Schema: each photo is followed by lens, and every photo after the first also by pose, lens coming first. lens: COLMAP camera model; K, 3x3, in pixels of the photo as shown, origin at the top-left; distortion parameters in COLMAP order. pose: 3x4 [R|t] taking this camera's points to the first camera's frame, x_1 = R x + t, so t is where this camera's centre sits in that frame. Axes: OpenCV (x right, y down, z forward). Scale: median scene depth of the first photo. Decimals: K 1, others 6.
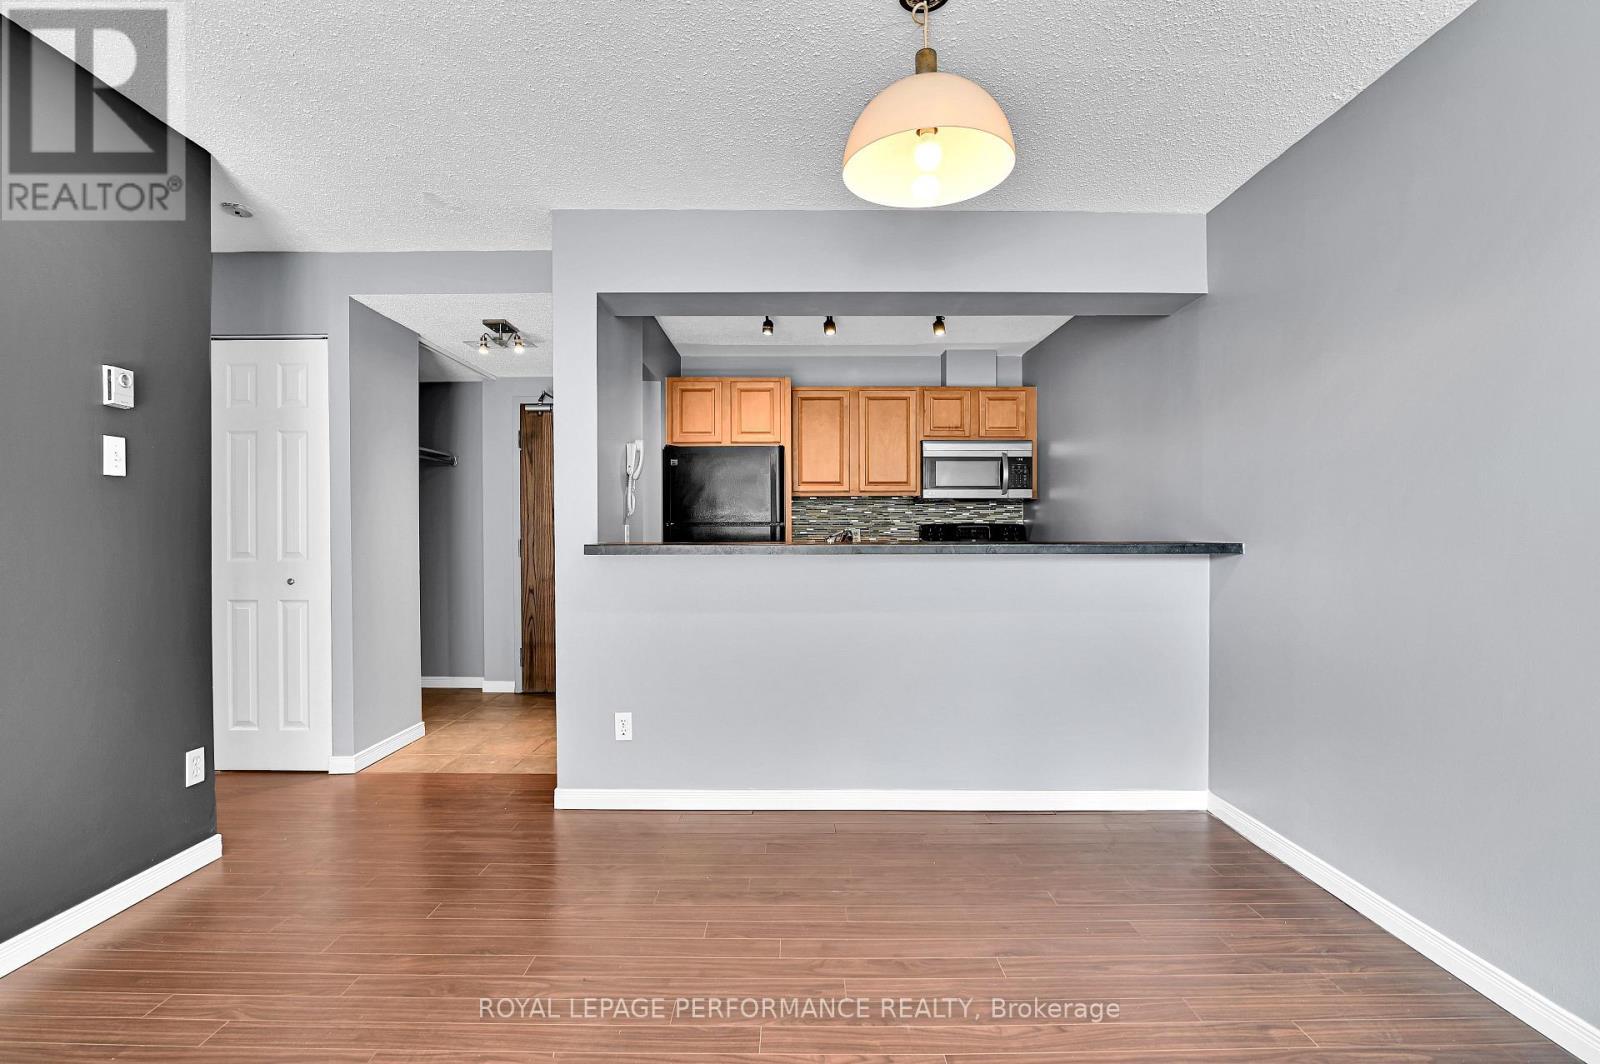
lens RADIAL K [[748.9, 0, 801.6], [0, 748.9, 539.1], [0, 0, 1]] dist [-0.013533, 0.000560]
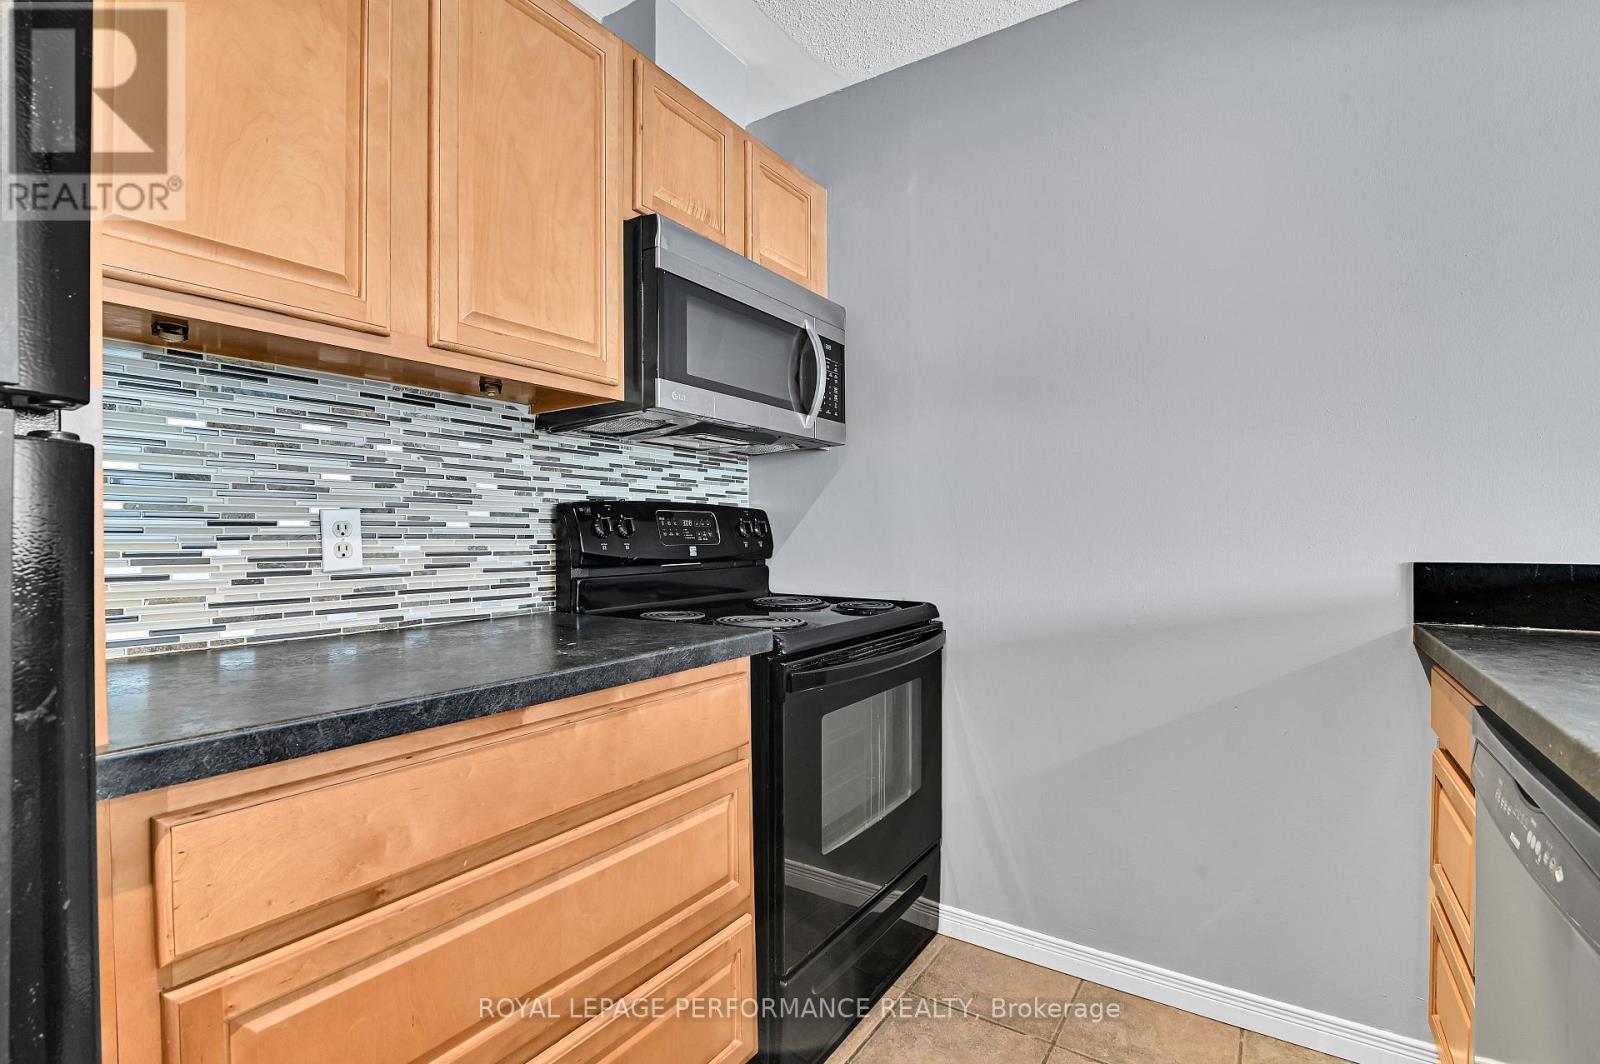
lens RADIAL K [[748.9, 0, 788.3], [0, 748.9, 540.0], [0, 0, 1]] dist [-0.013533, 0.000560]
pose [[0.512861, -0.009627, 0.858417, -0.063557], [0.003910, 0.999953, 0.008879, -0.005374], [-0.858463, -0.001197, 0.512875, 0.748556]]
